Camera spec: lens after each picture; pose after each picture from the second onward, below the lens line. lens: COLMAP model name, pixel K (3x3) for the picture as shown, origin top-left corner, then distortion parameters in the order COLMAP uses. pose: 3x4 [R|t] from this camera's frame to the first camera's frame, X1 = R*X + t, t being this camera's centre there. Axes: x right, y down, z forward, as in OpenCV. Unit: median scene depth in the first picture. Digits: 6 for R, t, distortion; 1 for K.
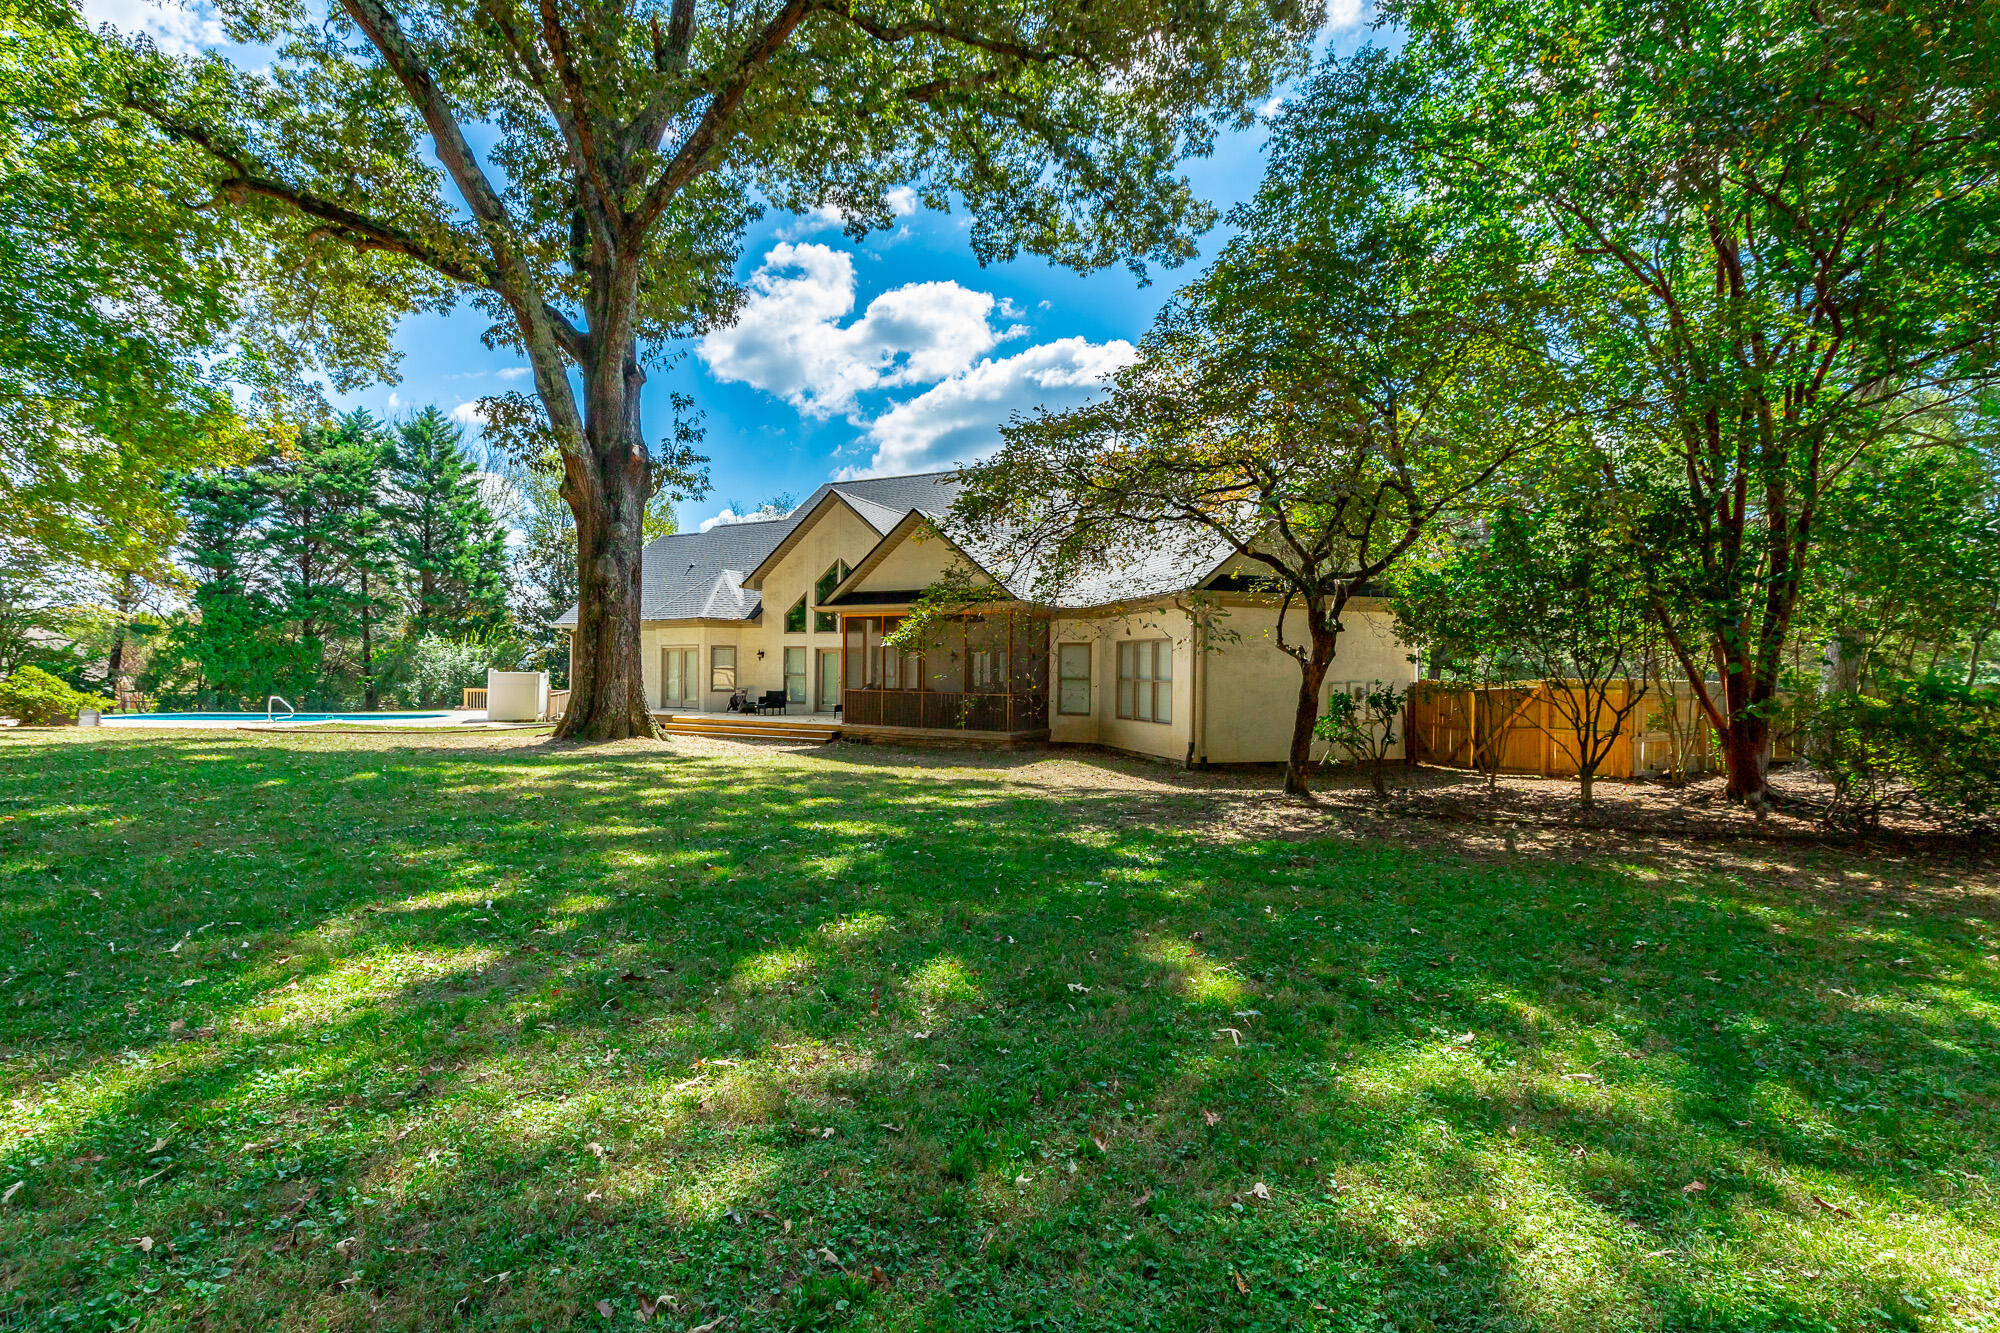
lens RADIAL K [[919.8, 0, 1007.4], [0, 919.8, 671.0], [0, 0, 1]] dist [0.007112, -0.002013]
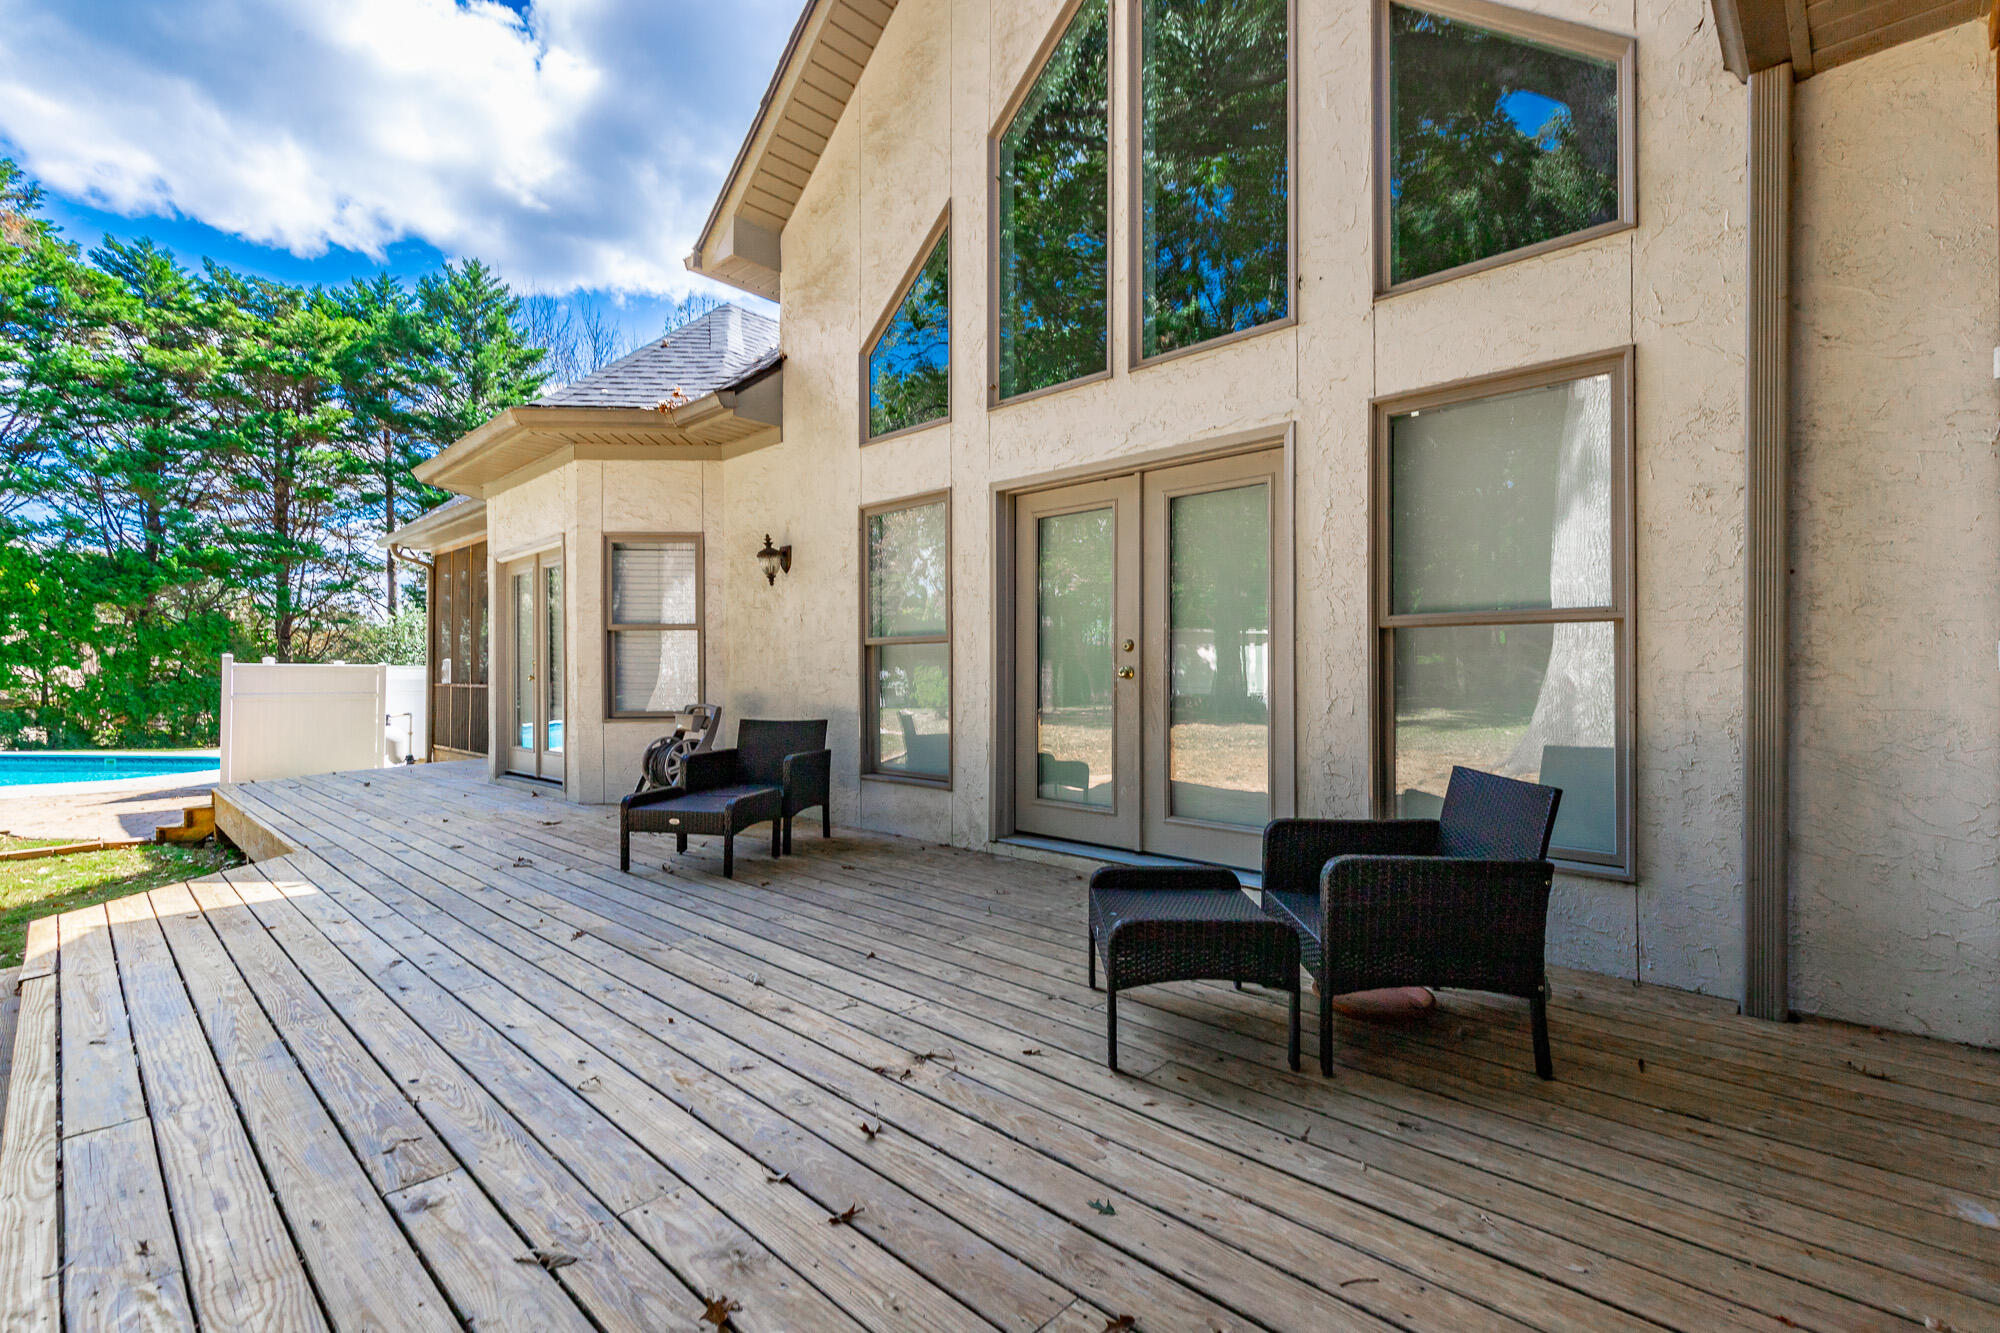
lens RADIAL K [[919.8, 0, 1010.4], [0, 919.8, 662.7], [0, 0, 1]] dist [0.007112, -0.002013]
pose [[0.961898, -0.014098, -0.273044, -0.194119], [0.010041, 0.999818, -0.016252, 0.015776], [0.273223, 0.012891, 0.961864, 1.024405]]
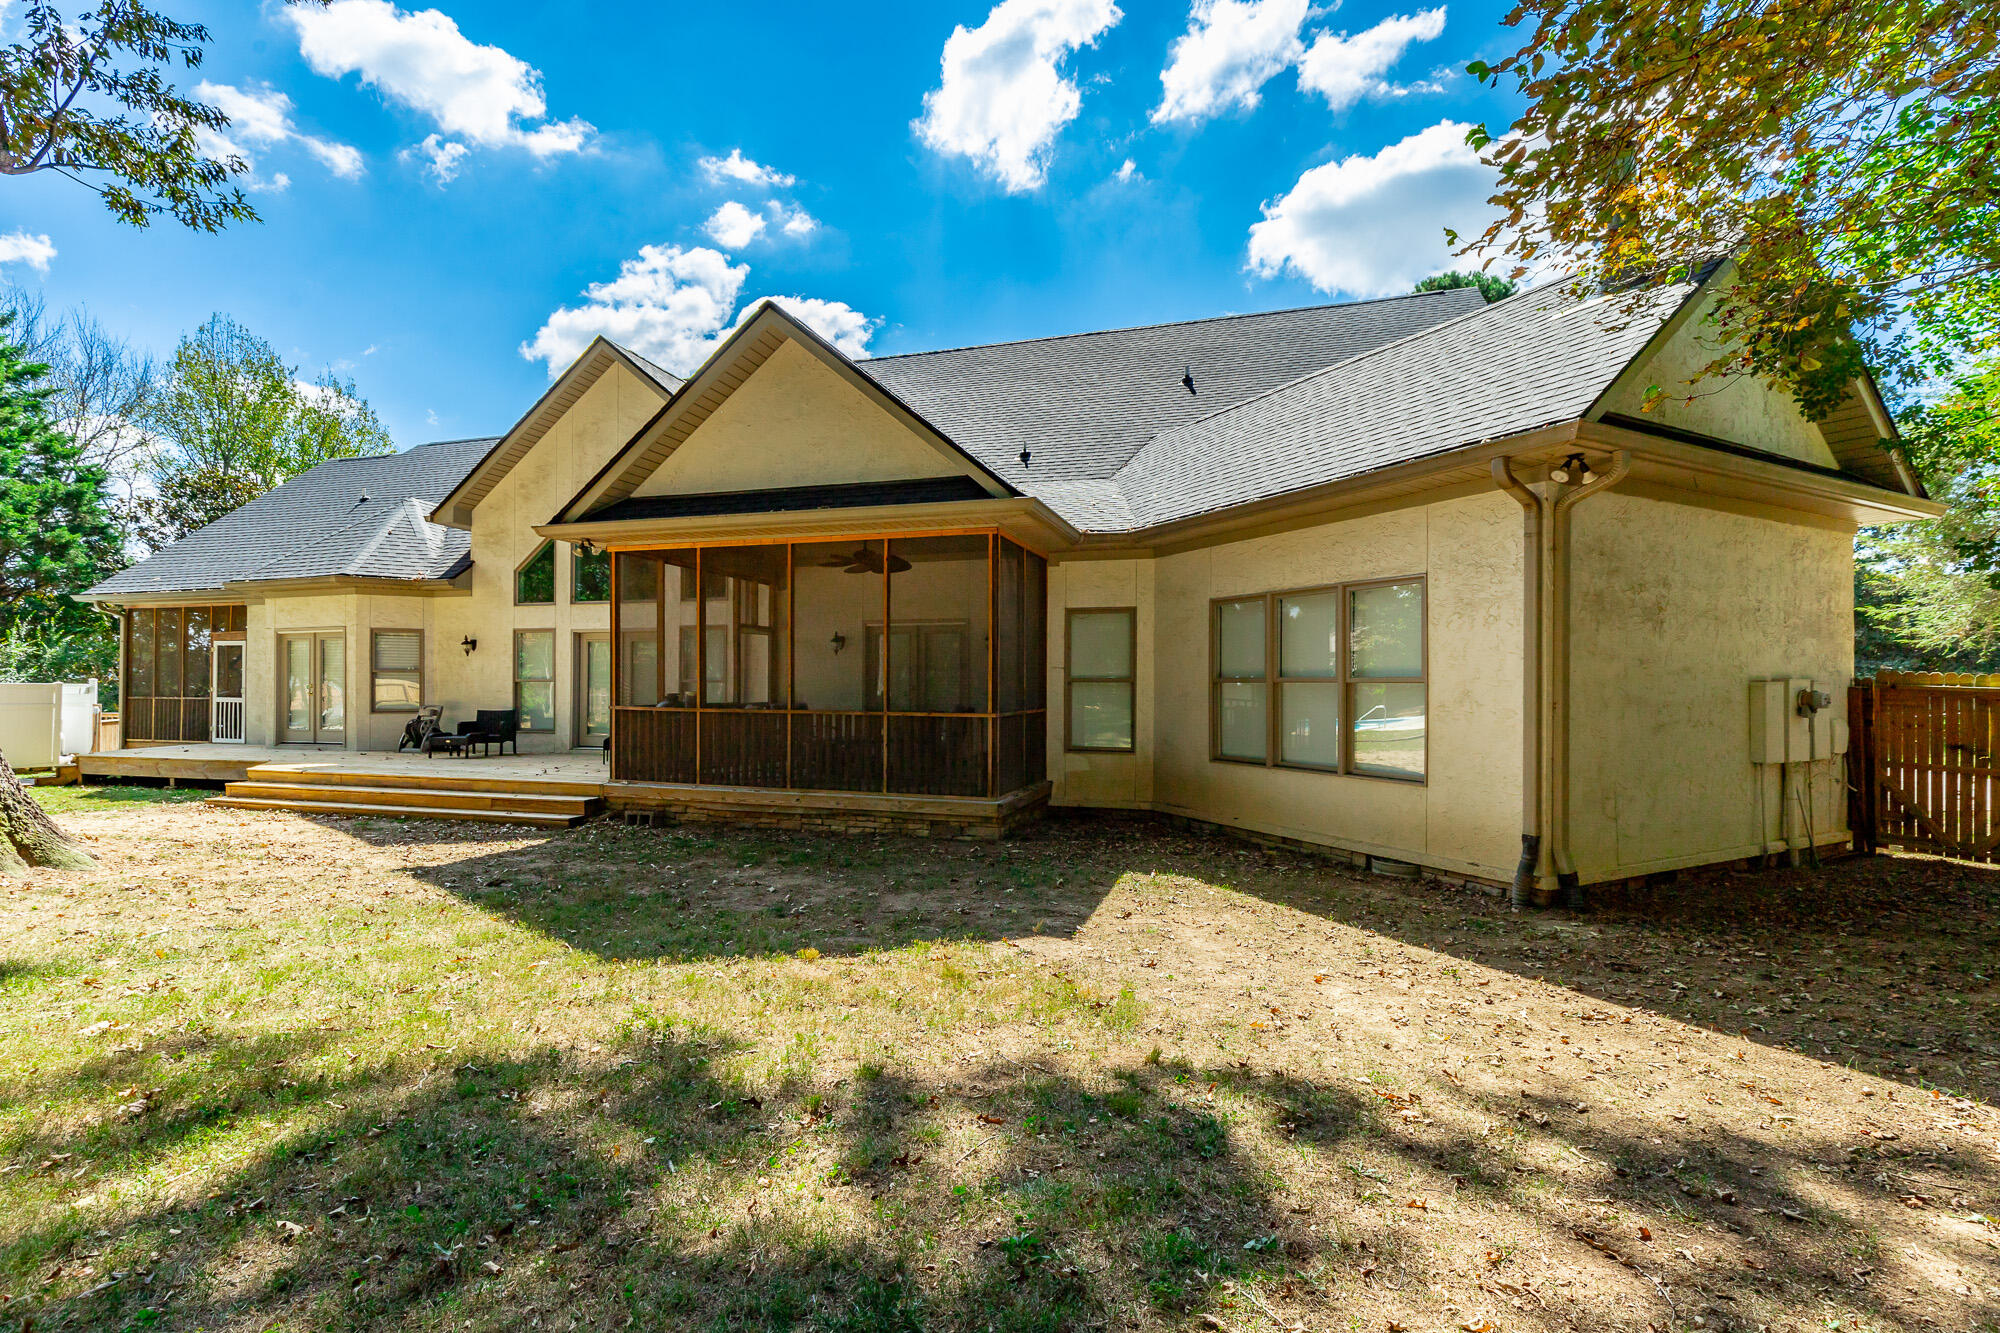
lens RADIAL K [[919.8, 0, 1014.6], [0, 919.8, 677.4], [0, 0, 1]] dist [0.007112, -0.002013]
pose [[0.982014, -0.007725, 0.188648, -0.066274], [0.008477, 0.999959, -0.003178, 0.008154], [-0.188616, 0.004720, 0.982040, 0.508204]]
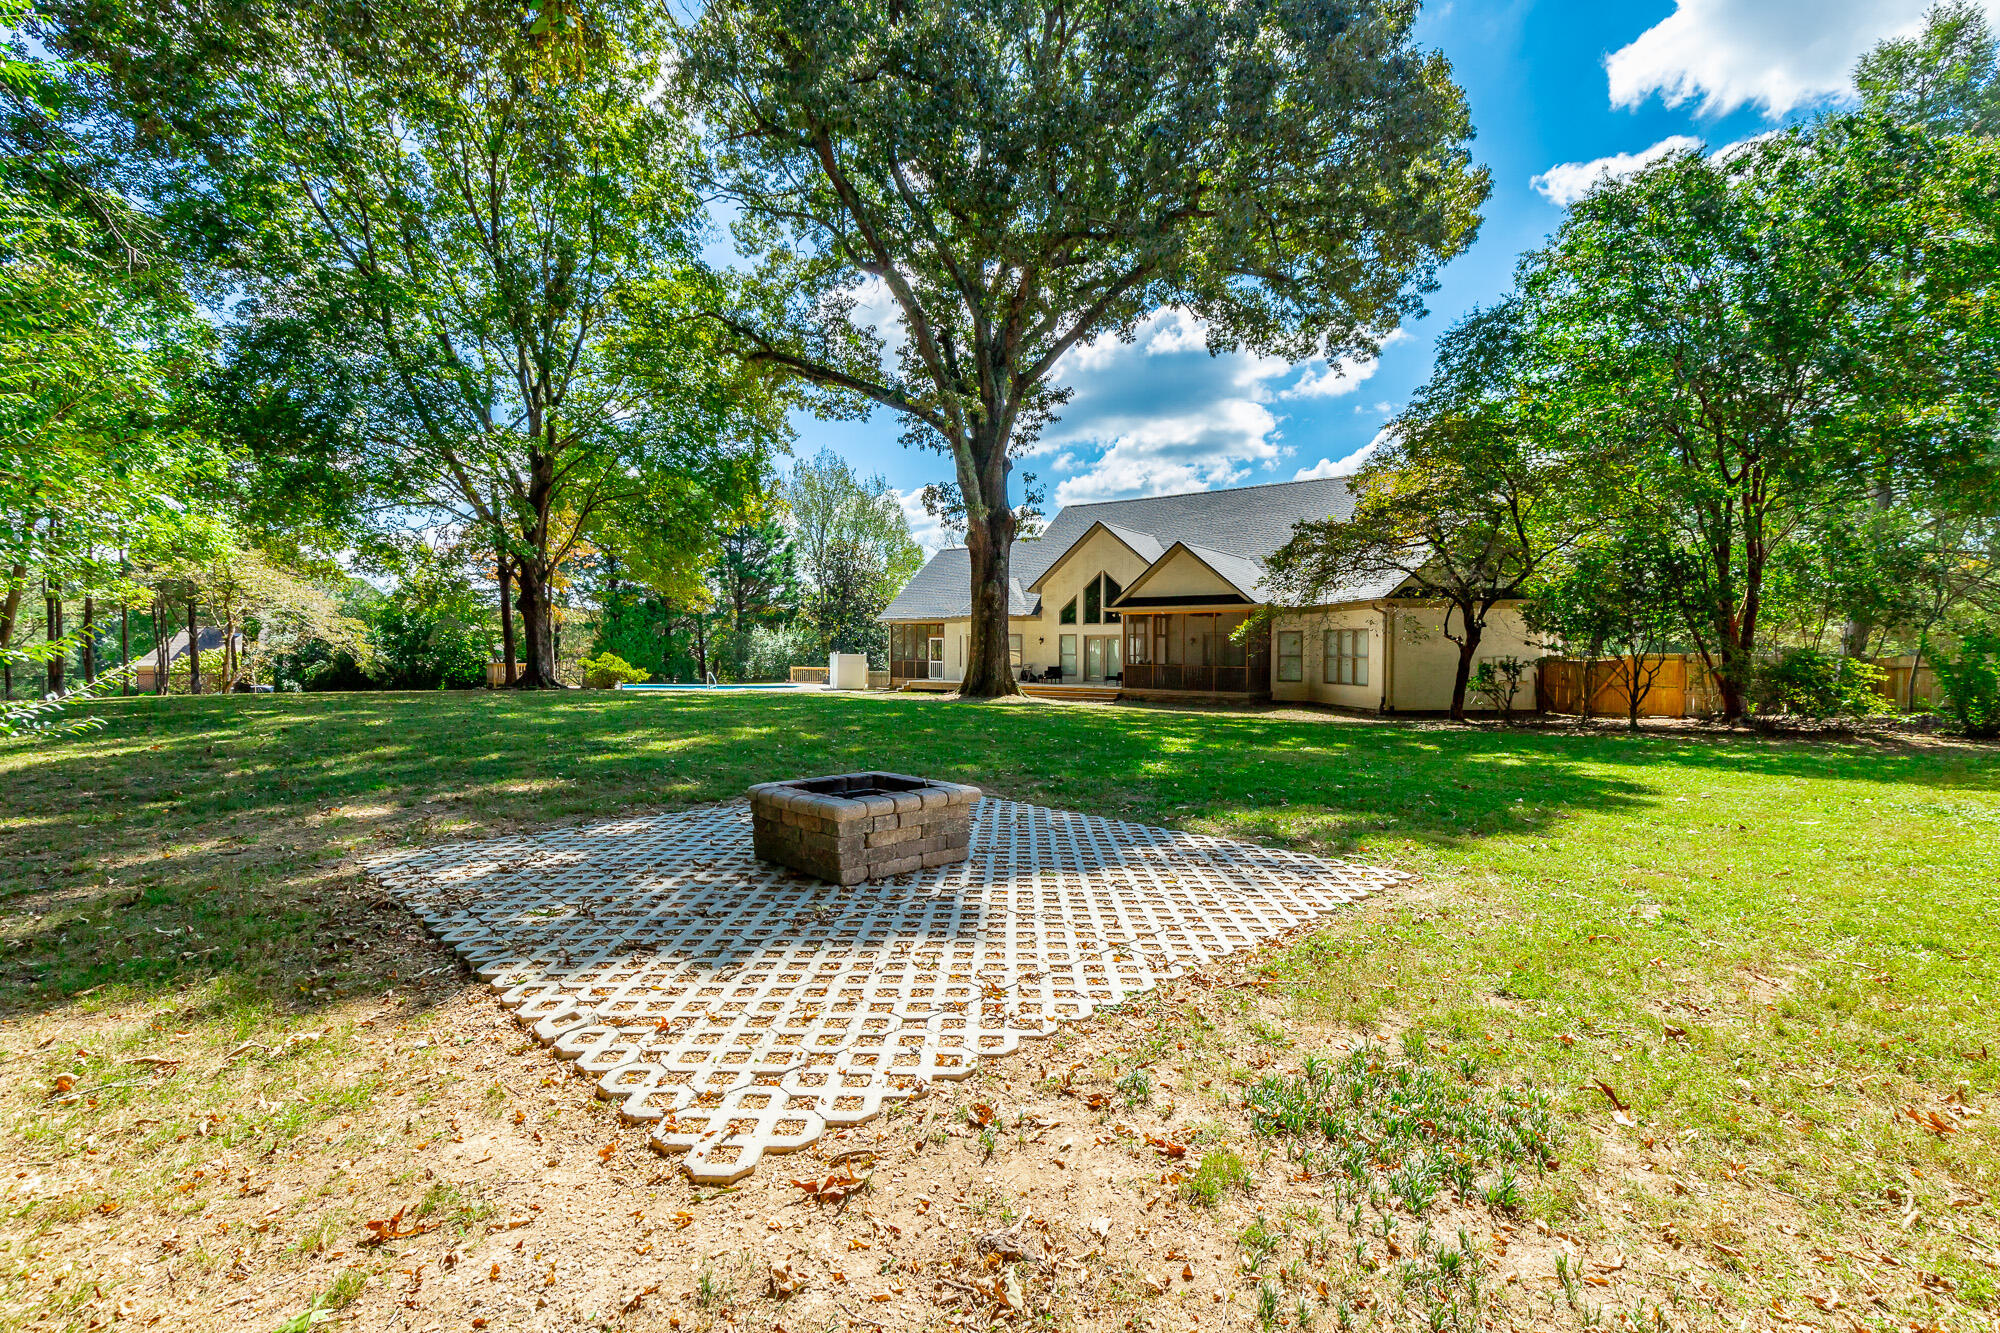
lens RADIAL K [[919.8, 0, 998.3], [0, 919.8, 660.2], [0, 0, 1]] dist [0.007112, -0.002013]
pose [[0.987660, -0.005644, -0.156513, -0.148647], [0.007235, 0.999928, 0.009596, -0.002368], [0.156447, -0.010610, 0.987629, -0.473277]]
